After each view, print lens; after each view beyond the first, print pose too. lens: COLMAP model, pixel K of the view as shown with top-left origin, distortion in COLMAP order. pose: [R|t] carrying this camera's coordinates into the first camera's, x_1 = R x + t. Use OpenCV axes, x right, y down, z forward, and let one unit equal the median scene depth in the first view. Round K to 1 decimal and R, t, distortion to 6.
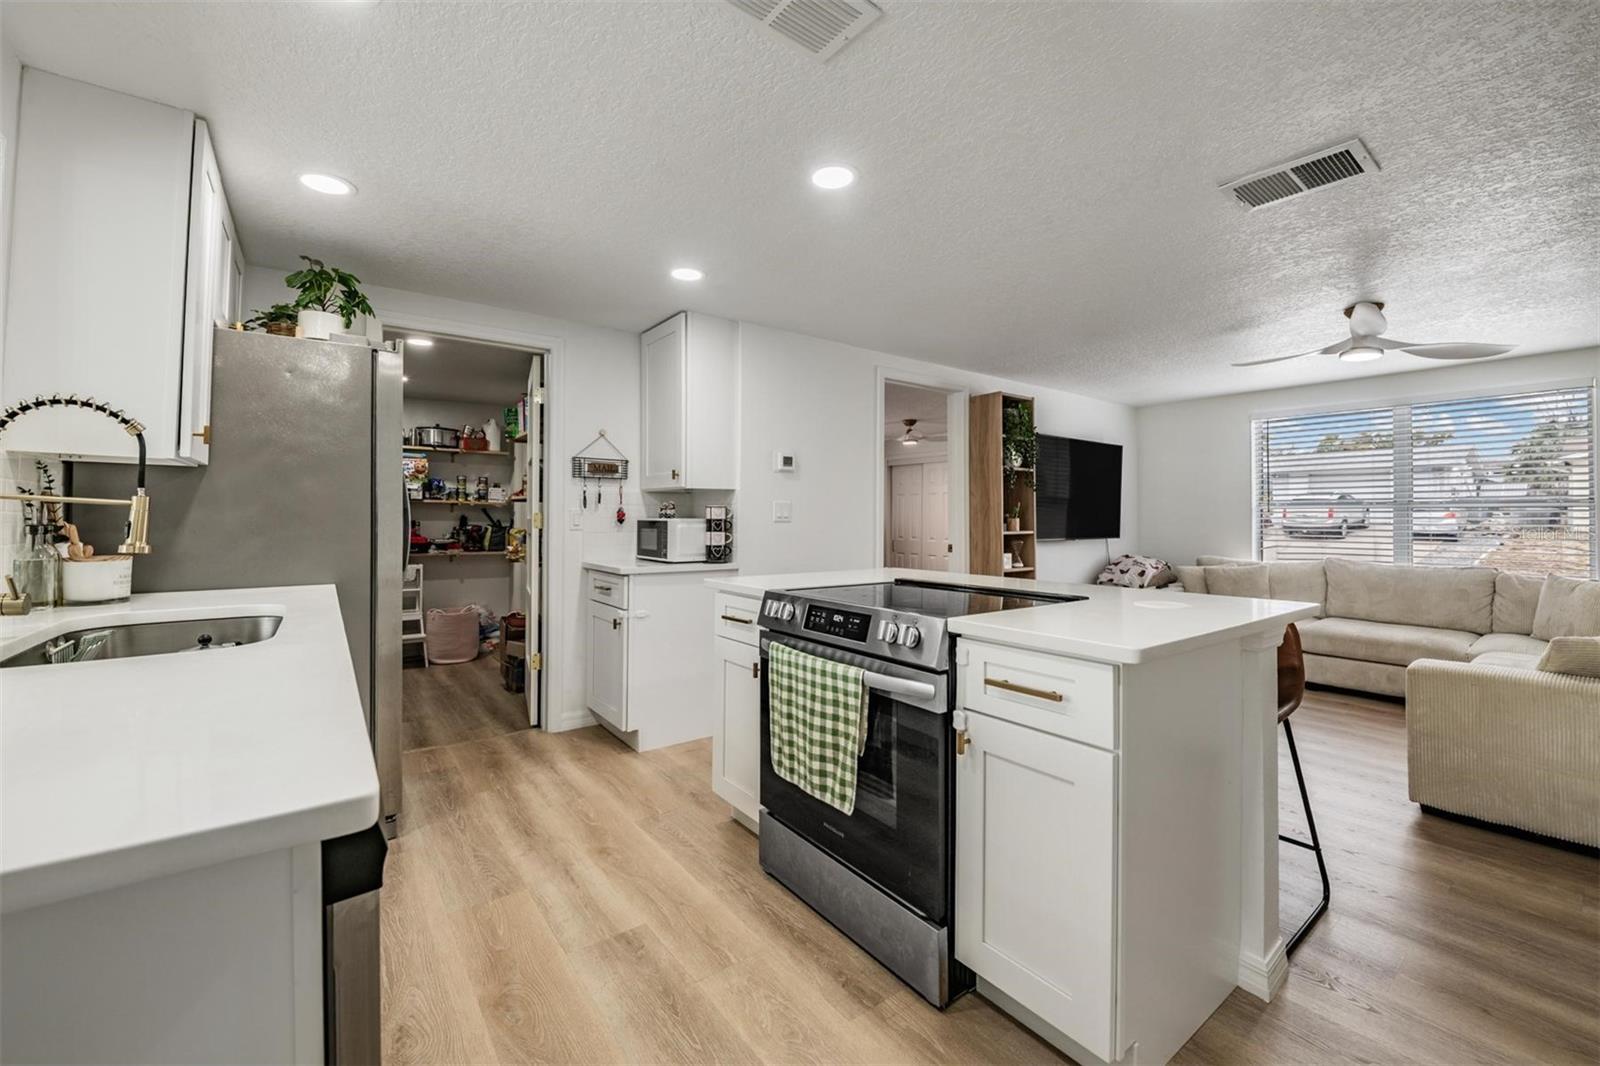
lens RADIAL K [[638.8, 0, 796.1], [0, 638.8, 505.8], [0, 0, 1]] dist [-0.012840, -0.000324]
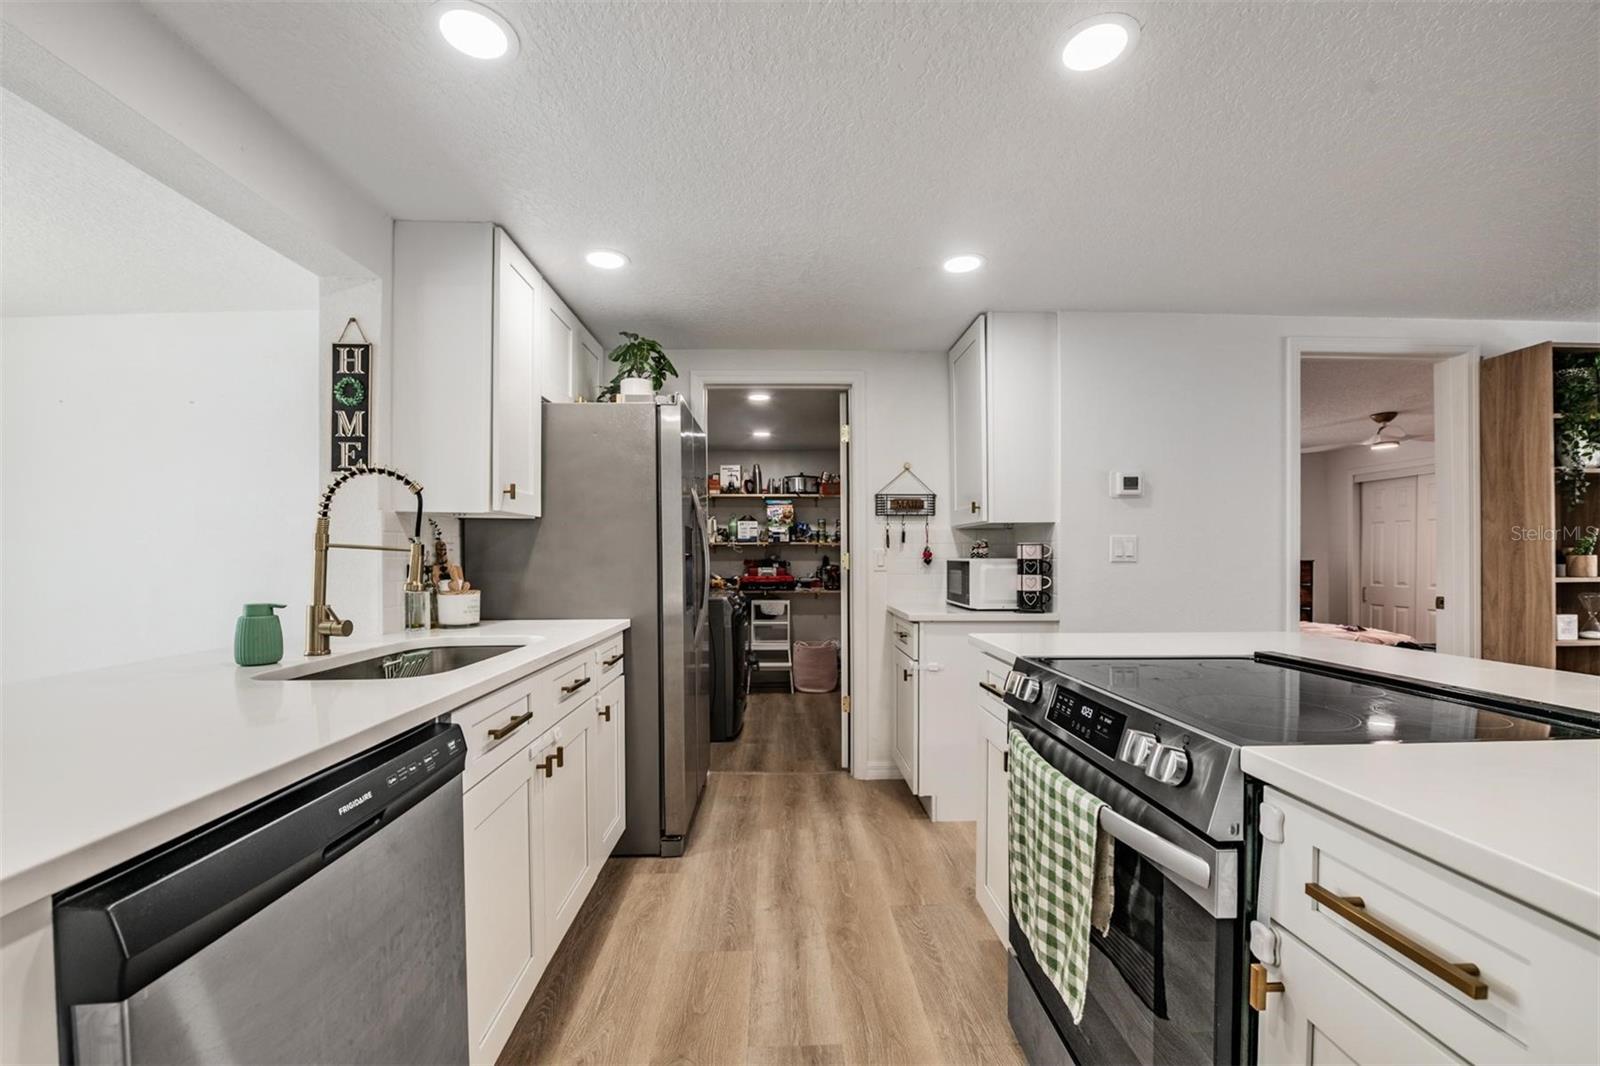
lens RADIAL K [[640.1, 0, 805.3], [0, 640.1, 560.0], [0, 0, 1]] dist [-0.011300, -0.000302]
pose [[0.824323, -0.002812, -0.566113, 0.100960], [0.016200, 0.999695, 0.018624, 0.001782], [0.565888, -0.024523, 0.824117, 0.151766]]
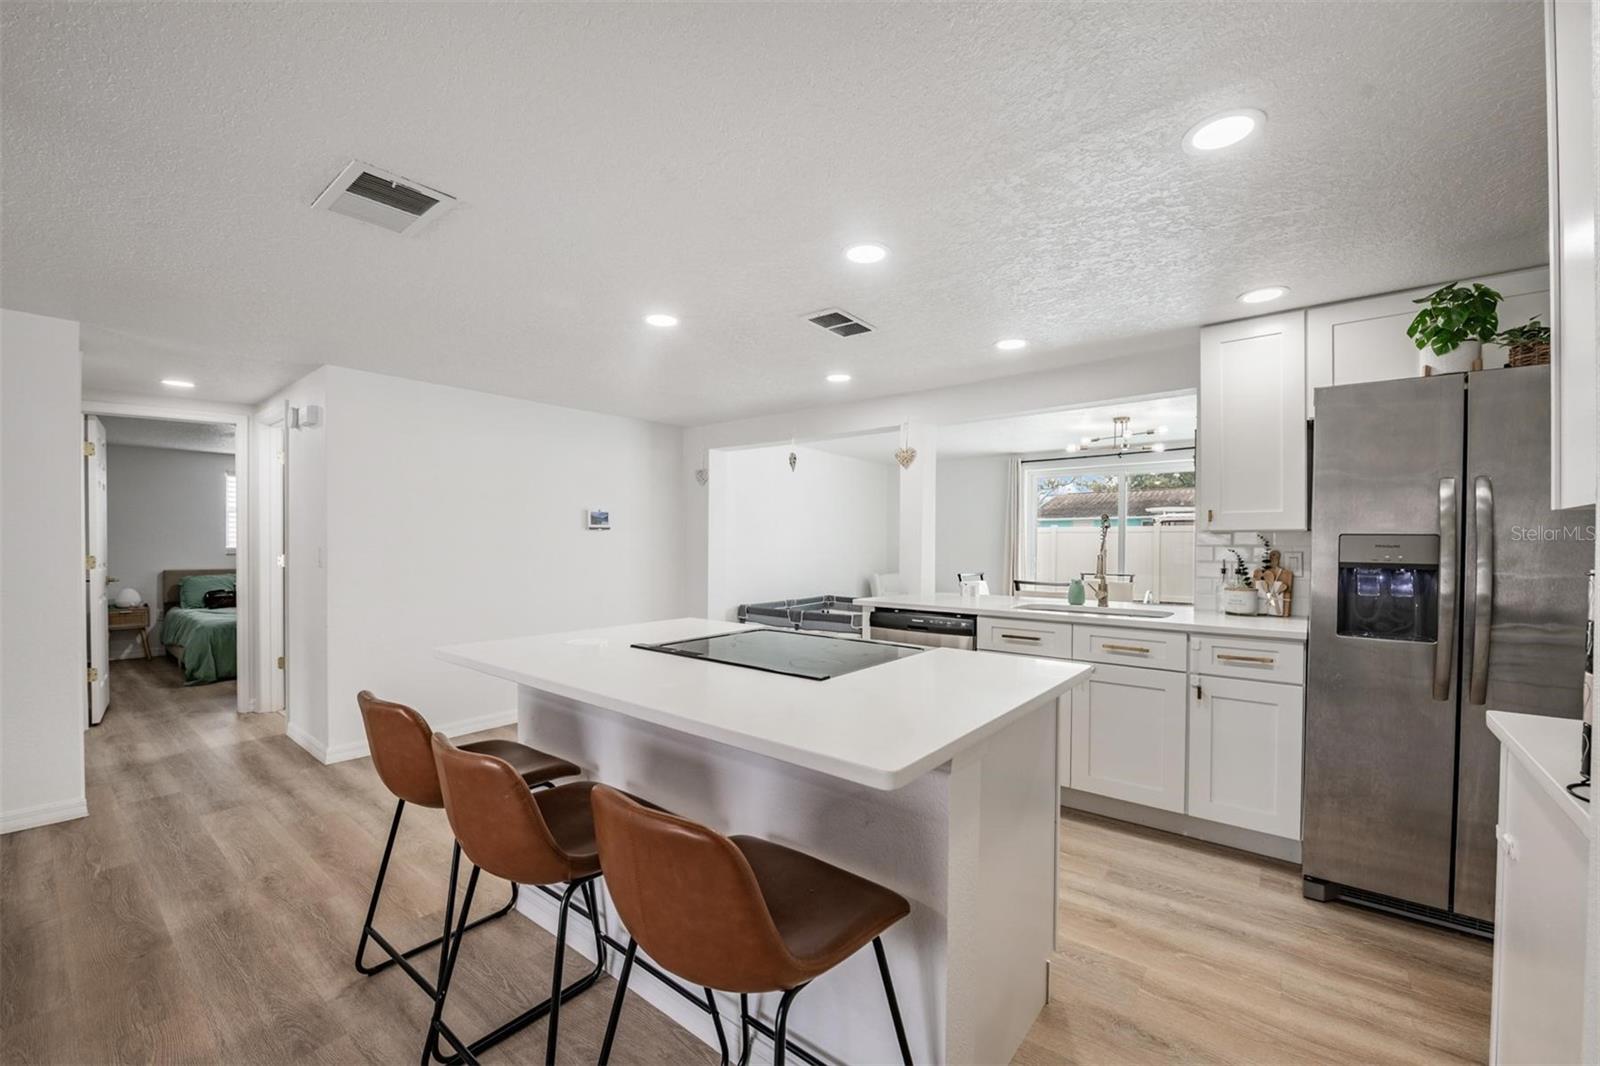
lens RADIAL K [[641.1, 0, 803.3], [0, 641.1, 548.7], [0, 0, 1]] dist [-0.007420, -0.004327]
pose [[-0.967570, -0.004375, -0.252567, 0.239030], [-0.002190, 0.999958, -0.008931, -0.005195], [0.252595, -0.008089, -0.967538, 1.125355]]
